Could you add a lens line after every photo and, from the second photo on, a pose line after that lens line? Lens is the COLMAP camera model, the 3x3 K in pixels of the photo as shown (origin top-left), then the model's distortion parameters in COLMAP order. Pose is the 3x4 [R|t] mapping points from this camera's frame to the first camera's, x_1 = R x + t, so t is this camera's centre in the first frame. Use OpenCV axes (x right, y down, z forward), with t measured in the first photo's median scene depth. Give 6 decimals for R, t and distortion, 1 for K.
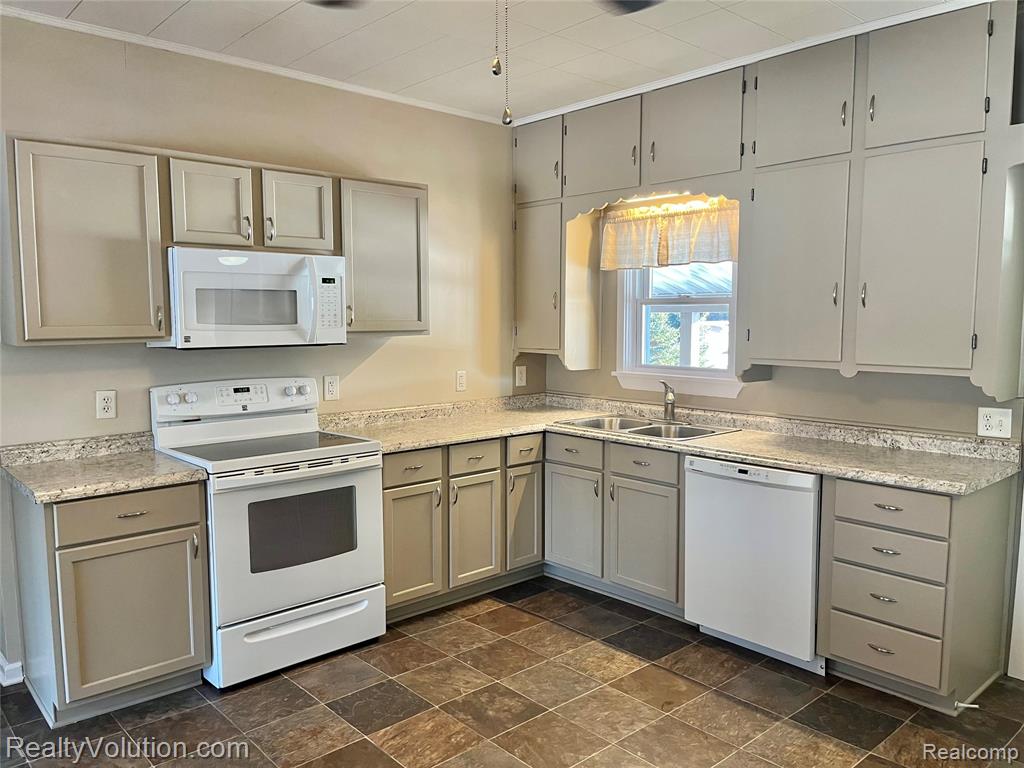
lens RADIAL K [[782.7, 0, 514.6], [0, 782.7, 392.8], [0, 0, 1]] dist [0.064583, -0.098022]
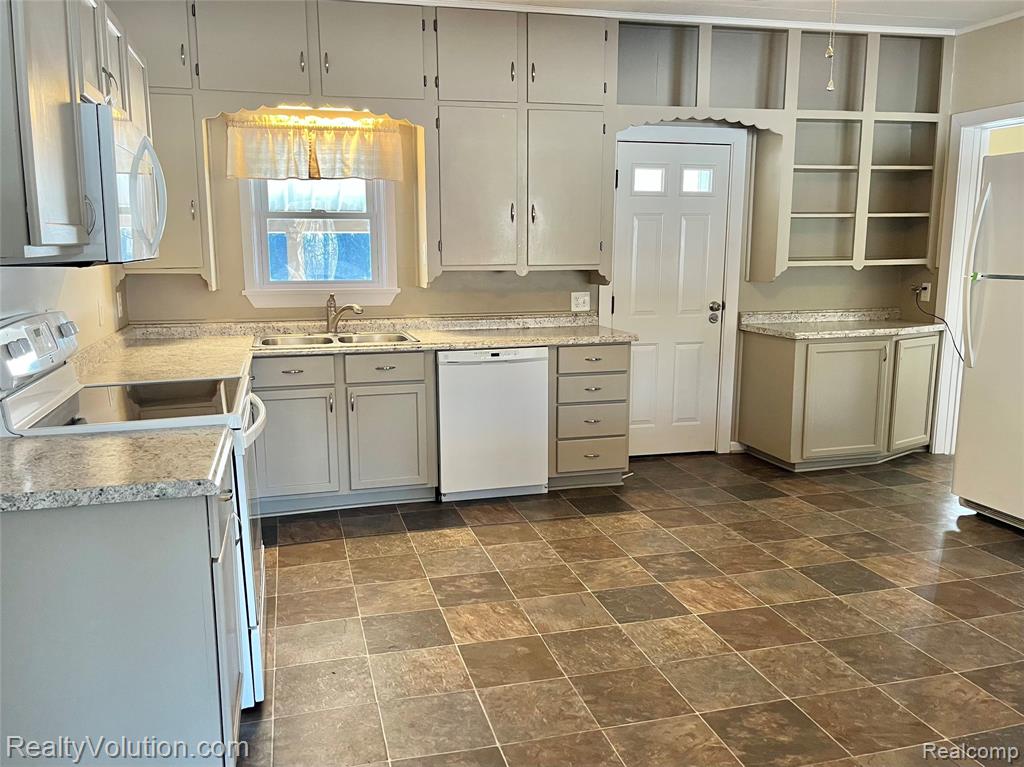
lens RADIAL K [[829.6, 0, 512.0], [0, 829.6, 383.5], [0, 0, 1]] dist [0.085423, -0.123794]
pose [[0.466671, -0.149238, 0.871749, -0.787832], [0.092950, 0.988478, 0.119462, -0.008918], [-0.879533, 0.025280, 0.475166, 0.326927]]
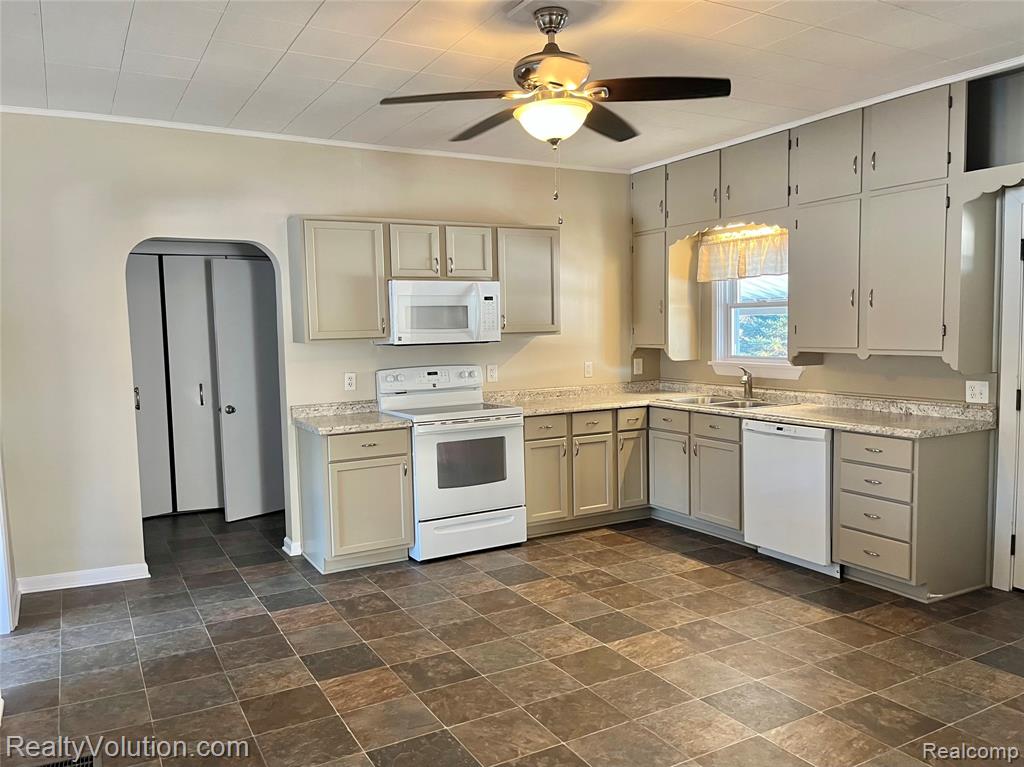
lens RADIAL K [[766.3, 0, 511.3], [0, 766.3, 386.9], [0, 0, 1]] dist [0.065822, -0.090213]
pose [[0.974571, -0.001929, -0.224069, 0.126119], [-0.001233, 0.999902, -0.013972, 0.043012], [0.224074, 0.013893, 0.974473, -0.386030]]
